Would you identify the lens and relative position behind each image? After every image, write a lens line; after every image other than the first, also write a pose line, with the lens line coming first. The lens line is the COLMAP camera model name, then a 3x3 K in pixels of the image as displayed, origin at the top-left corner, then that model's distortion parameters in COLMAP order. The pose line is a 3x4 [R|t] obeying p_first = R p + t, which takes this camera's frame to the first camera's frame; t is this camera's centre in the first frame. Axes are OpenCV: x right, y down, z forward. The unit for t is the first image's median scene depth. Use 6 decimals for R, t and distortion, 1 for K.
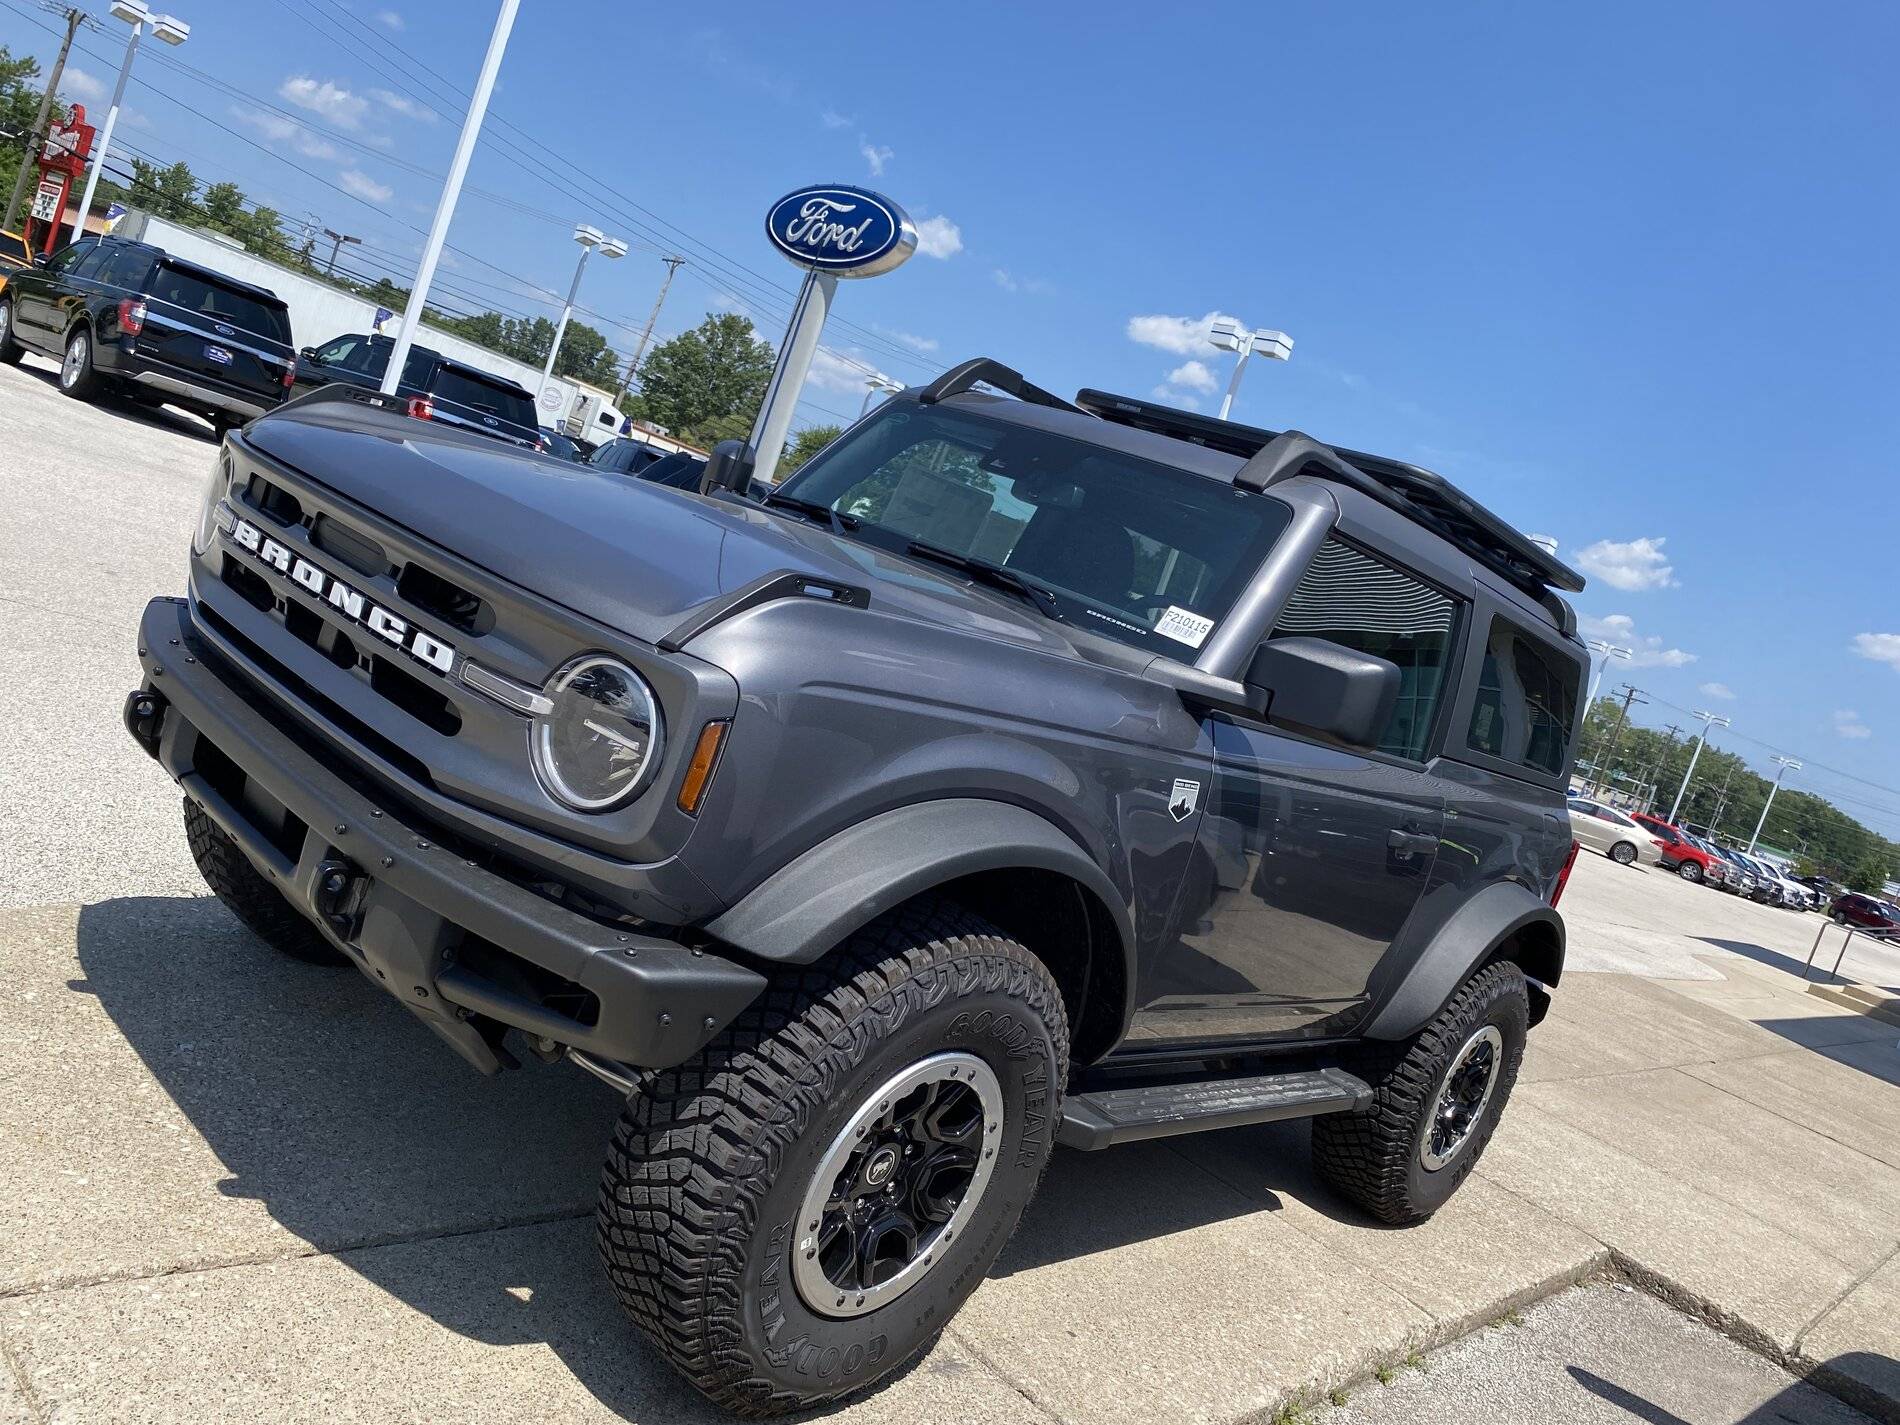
lens RADIAL K [[1477.8, 0, 962.9], [0, 1477.8, 706.9], [0, 0, 1]] dist [0.002975, -0.001517]
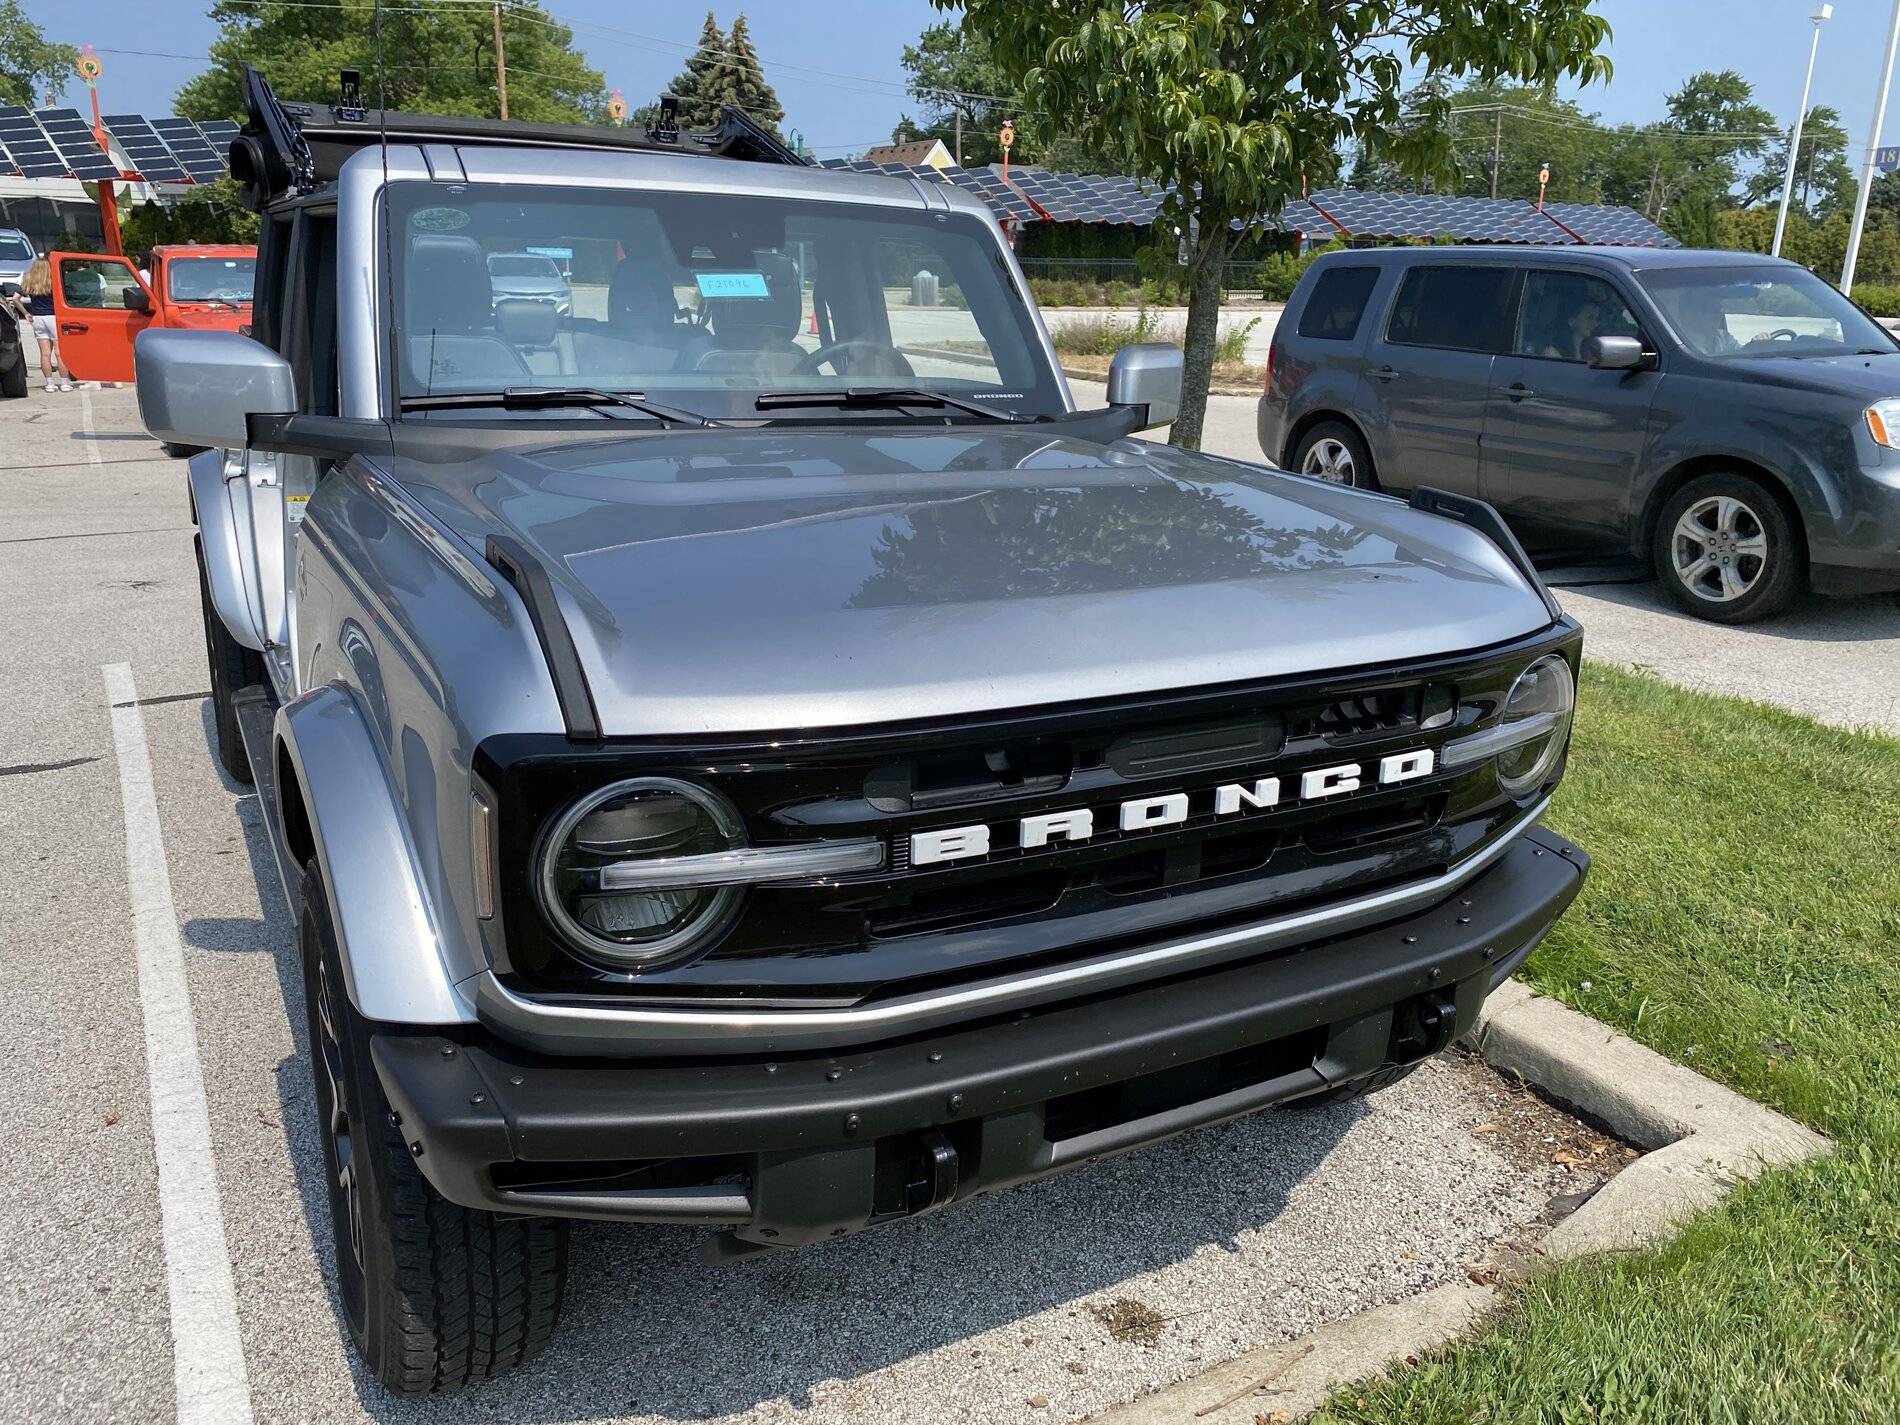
lens RADIAL K [[1477.8, 0, 954.2], [0, 1477.8, 702.4], [0, 0, 1]] dist [0.002975, -0.001517]
pose [[0.328083, -0.552813, 0.766002, -1.055559], [0.192083, 0.832985, 0.518884, -0.556041], [-0.924914, -0.023101, 0.379475, 0.869040]]
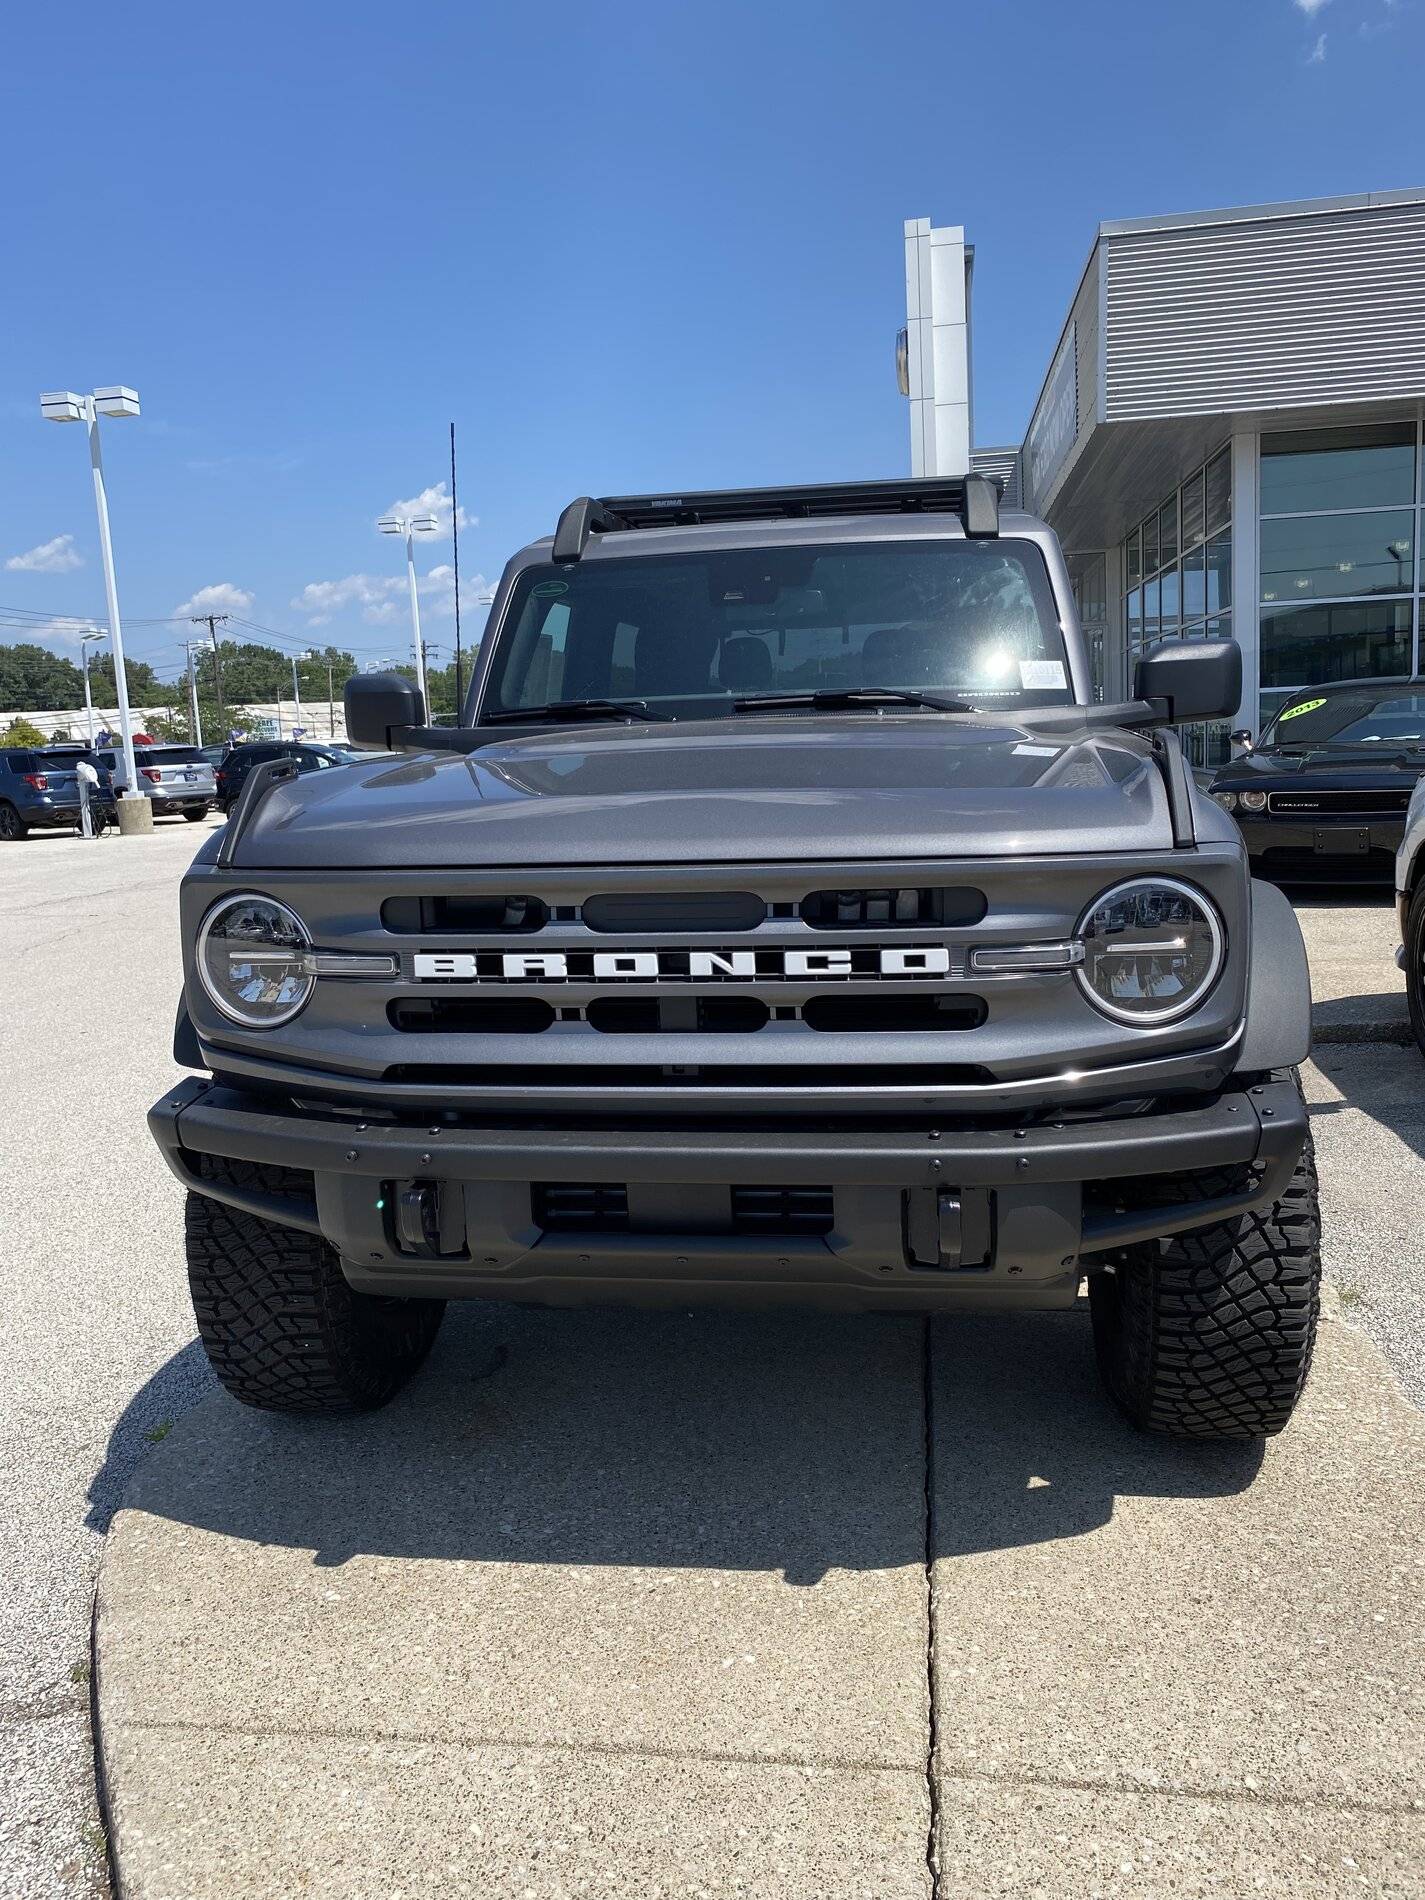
lens RADIAL K [[1477.8, 0, 706.1], [0, 1477.8, 948.6], [0, 0, 1]] dist [0.002975, -0.001517]
pose [[0.771597, -0.443657, 0.455858, -0.848300], [0.372151, 0.896032, 0.242139, -0.308535], [-0.515890, -0.017186, 0.856483, 0.241273]]
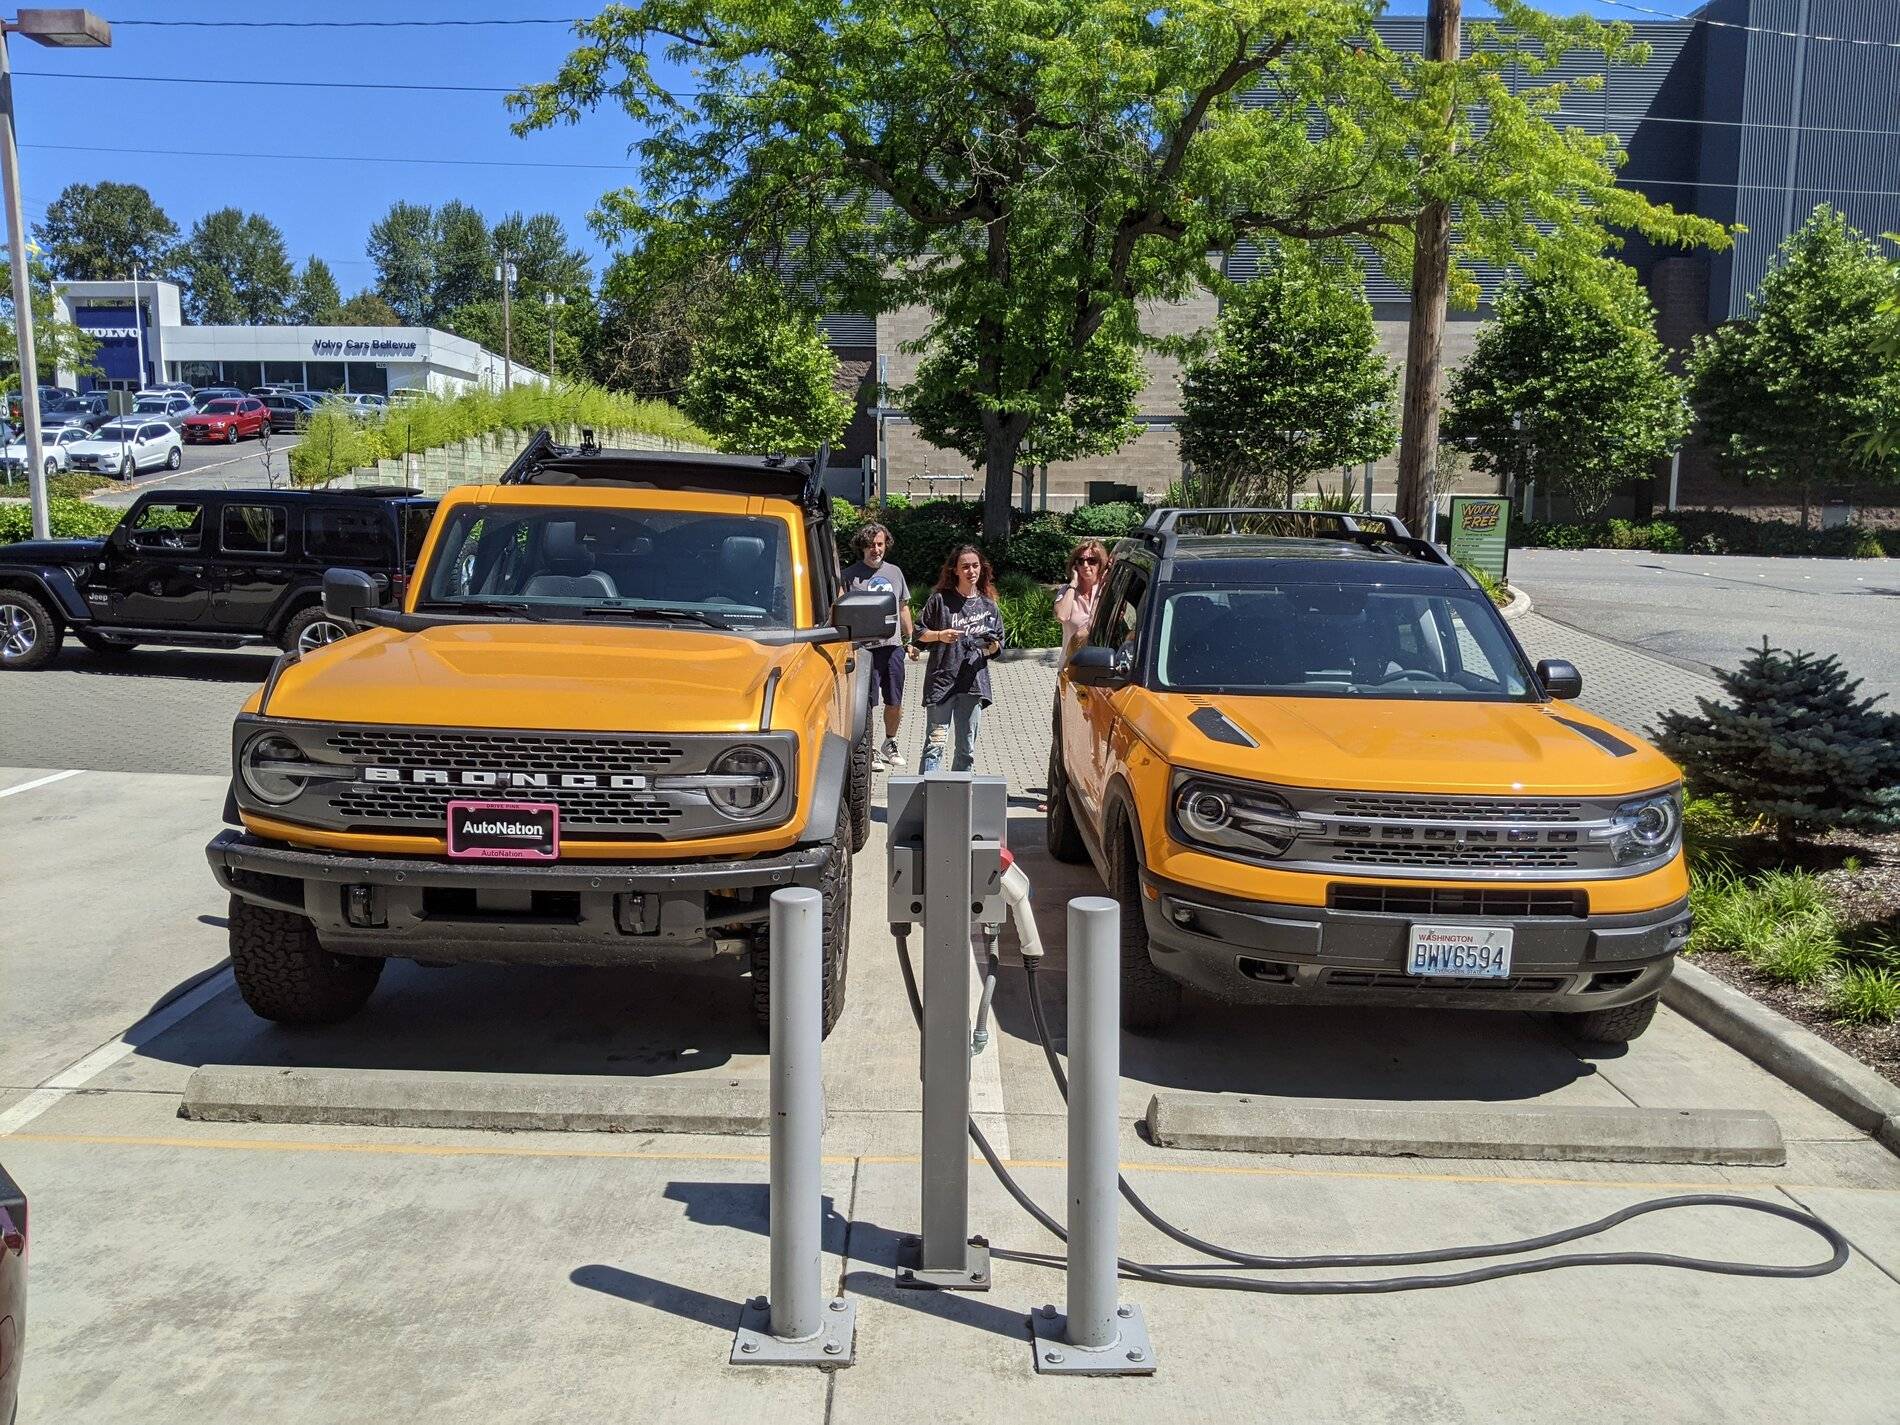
lens RADIAL K [[1477.8, 0, 959.0], [0, 1477.8, 715.9], [0, 0, 1]] dist [0.002975, -0.001517]
pose [[0.686783, -0.397918, 0.608268, -1.140607], [0.279121, 0.917058, 0.284774, -0.517438], [-0.671134, -0.025797, 0.740887, -0.680530]]
